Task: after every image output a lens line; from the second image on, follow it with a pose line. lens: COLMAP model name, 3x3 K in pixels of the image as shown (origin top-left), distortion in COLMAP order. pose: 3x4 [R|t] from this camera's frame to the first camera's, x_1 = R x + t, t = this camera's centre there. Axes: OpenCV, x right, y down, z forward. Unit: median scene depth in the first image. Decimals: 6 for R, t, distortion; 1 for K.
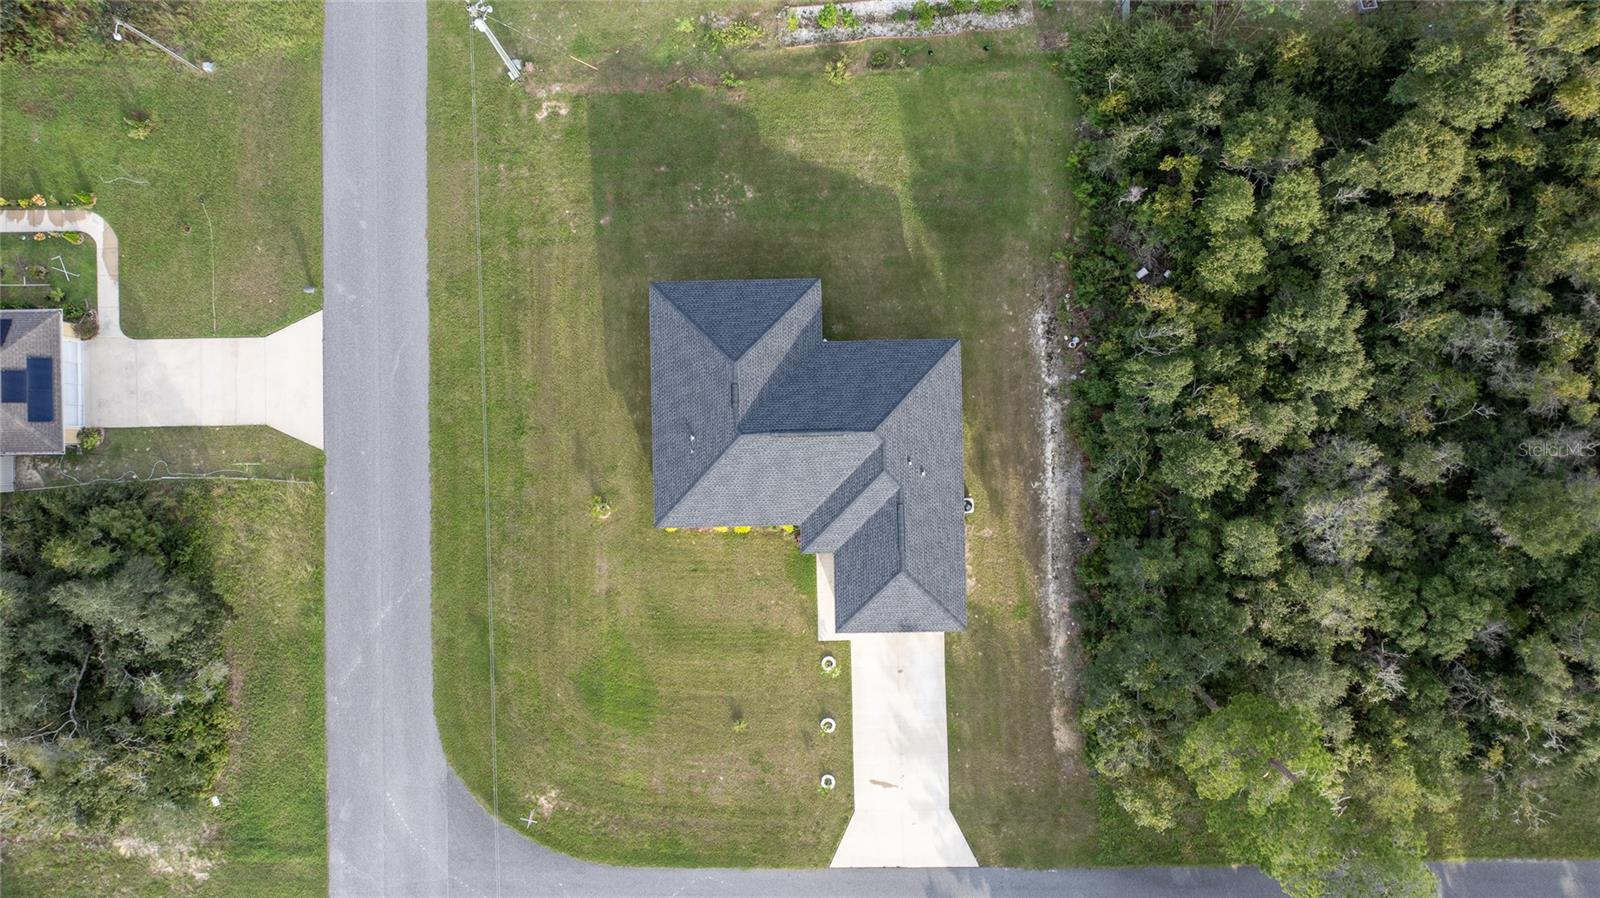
lens RADIAL K [[1124.8, 0, 800.0], [0, 1124.8, 449.0], [0, 0, 1]] dist [-0.028350, 0.033429]
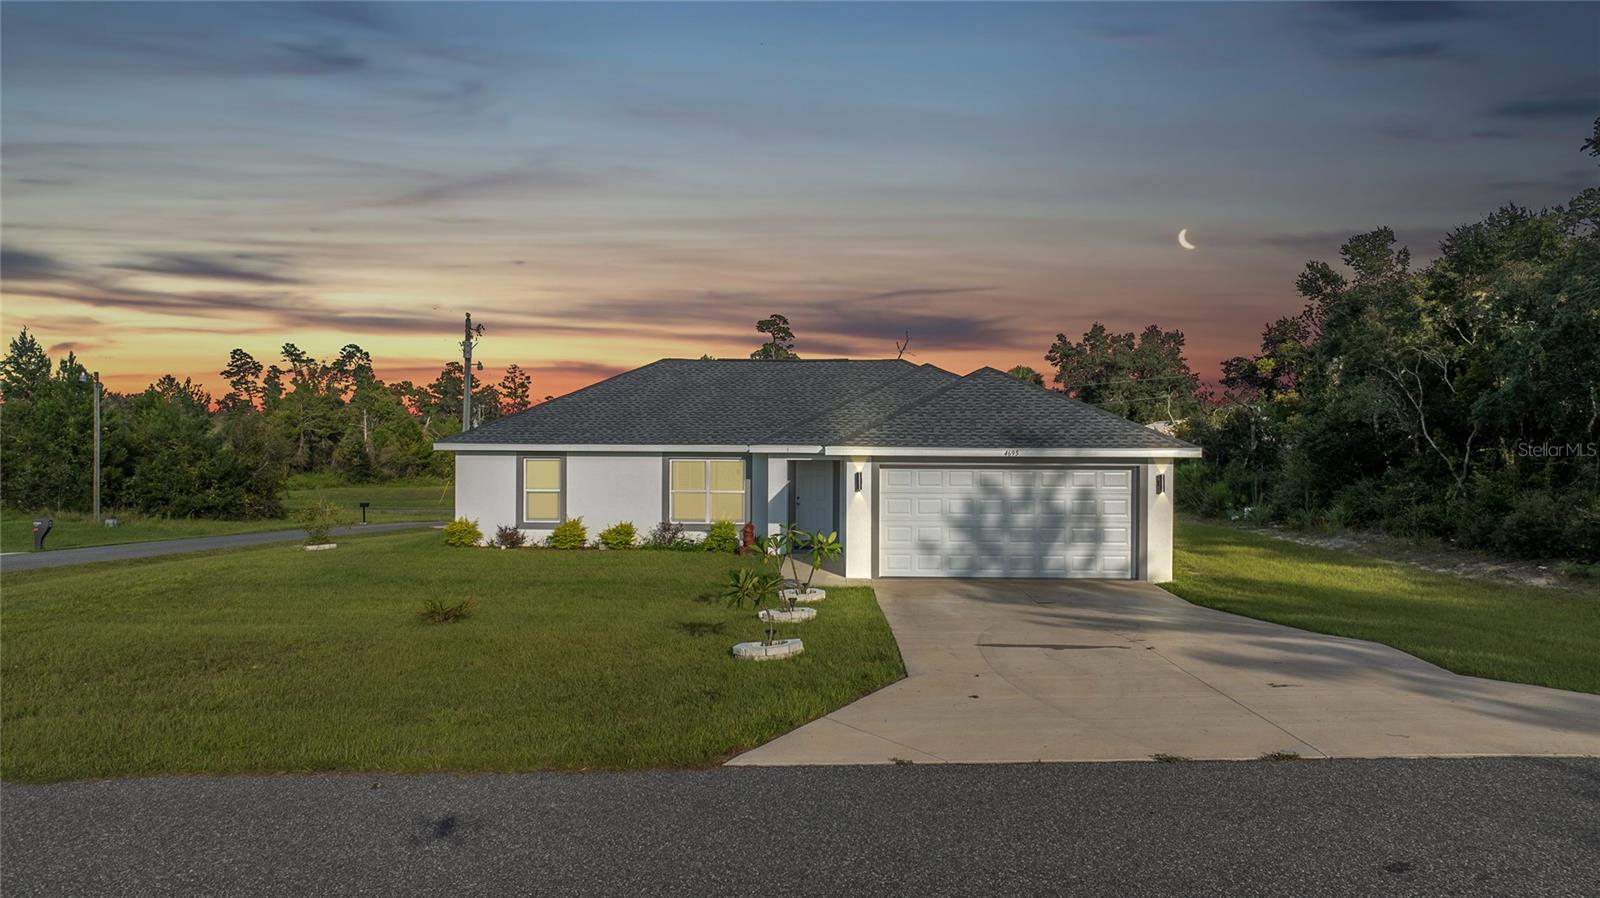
lens RADIAL K [[1124.8, 0, 800.0], [0, 1124.8, 449.0], [0, 0, 1]] dist [-0.028350, 0.033429]
pose [[0.998629, 0.005892, -0.052018, 0.040436], [-0.052065, 0.008217, -0.998610, 0.494107], [-0.005456, 0.999949, 0.008513, 0.961727]]
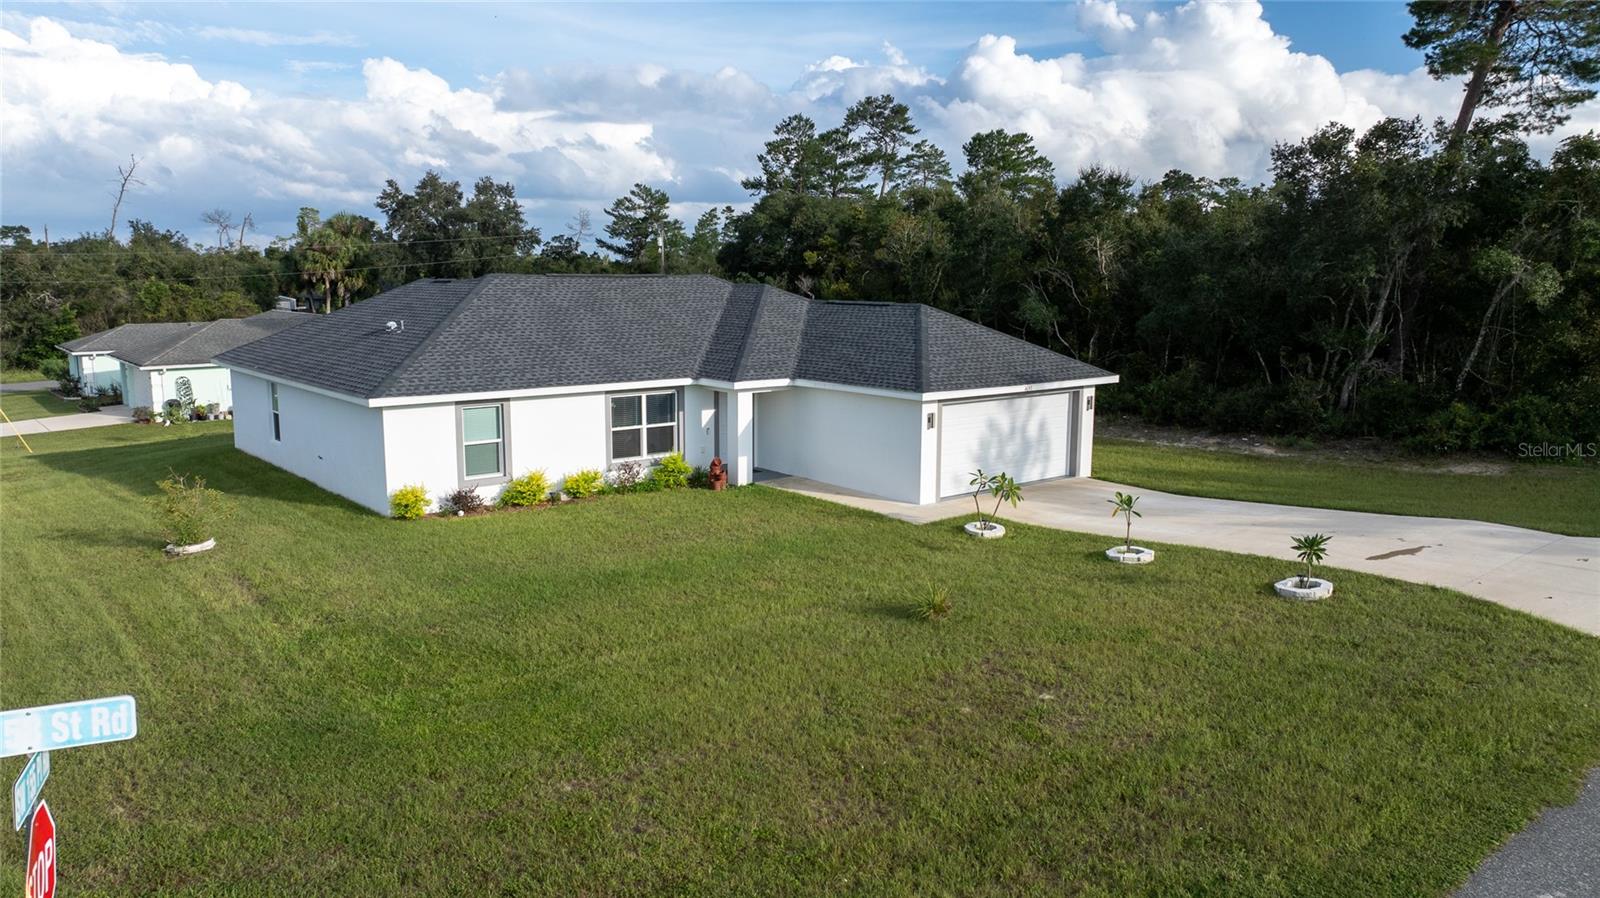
lens RADIAL K [[1124.8, 0, 800.0], [0, 1124.8, 449.0], [0, 0, 1]] dist [-0.028350, 0.033429]
pose [[0.781096, -0.092665, 0.617497, -0.239157], [0.624372, 0.127005, -0.770733, 0.425784], [-0.007005, 0.987564, 0.157061, 0.922796]]
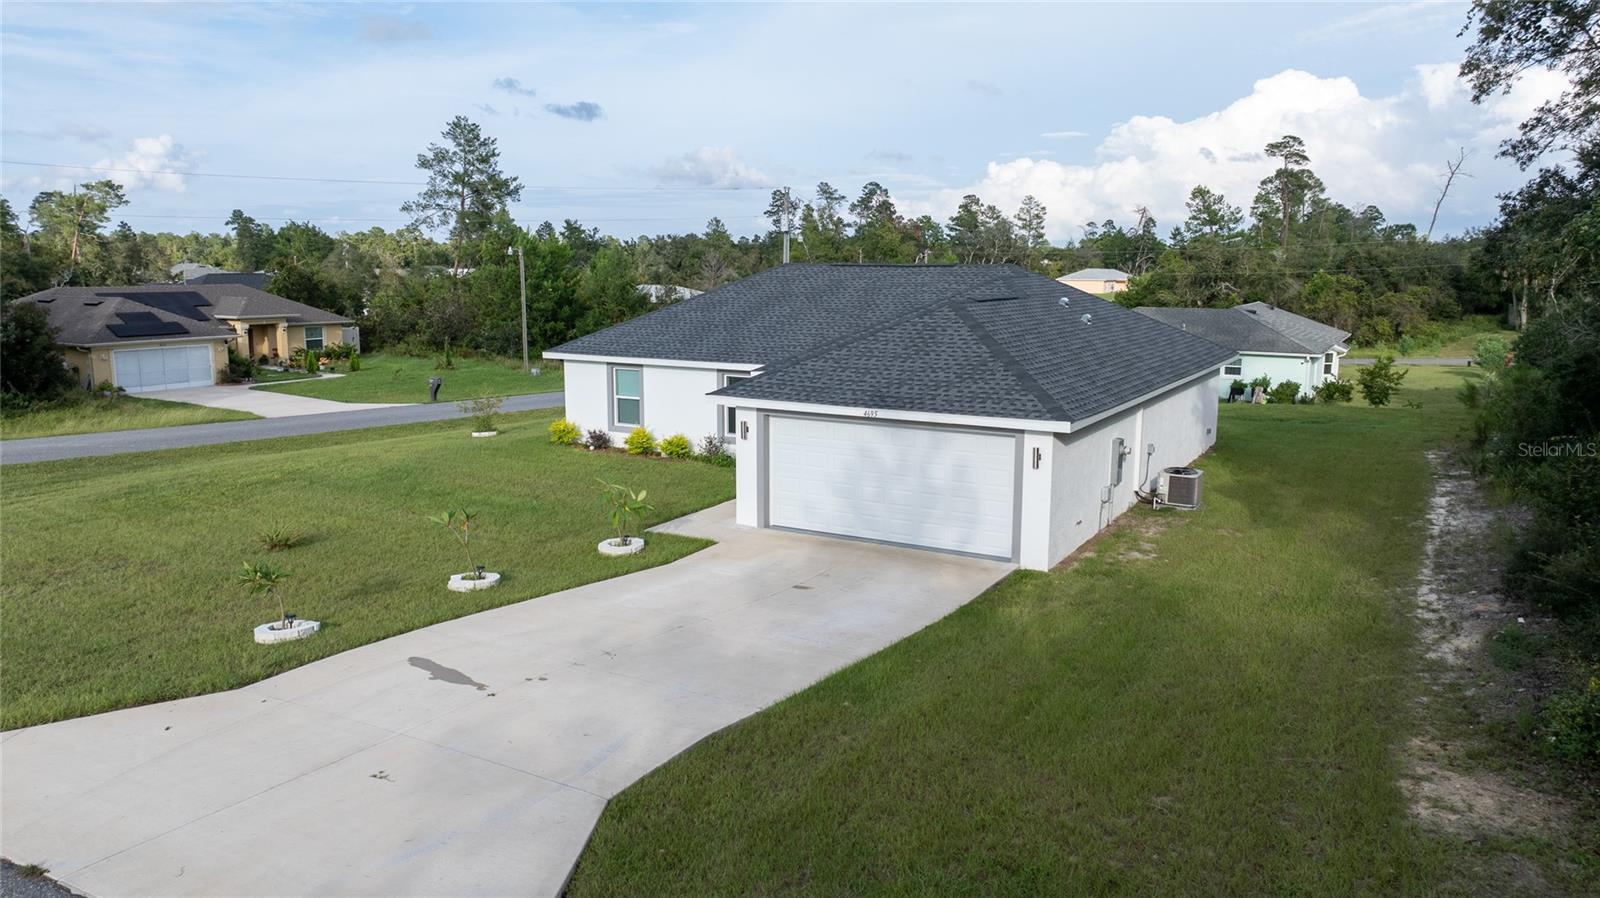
lens RADIAL K [[1124.8, 0, 800.0], [0, 1124.8, 449.0], [0, 0, 1]] dist [-0.028350, 0.033429]
pose [[0.852177, 0.088660, -0.515687, 0.231360], [-0.523251, 0.141720, -0.840311, 0.427651], [-0.001419, 0.985928, 0.167162, 0.923017]]
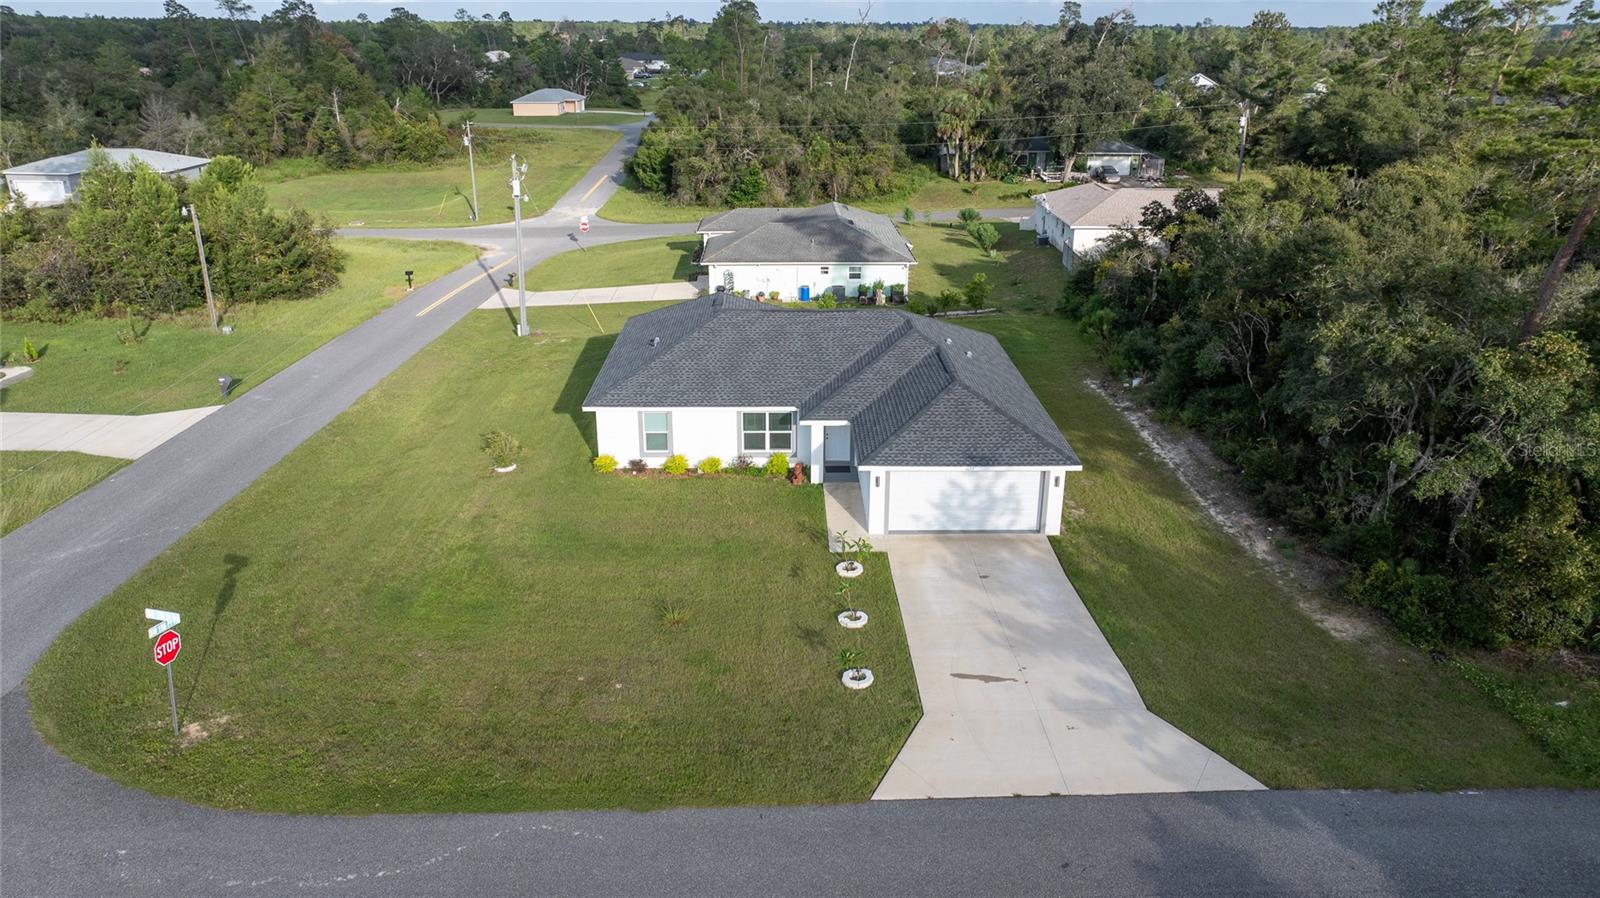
lens RADIAL K [[1124.8, 0, 800.0], [0, 1124.8, 449.0], [0, 0, 1]] dist [-0.028350, 0.033429]
pose [[0.999983, 0.004381, -0.003929, 0.003387], [-0.005229, 0.355234, -0.934763, 0.679724], [-0.002699, 0.934767, 0.355251, 0.755522]]
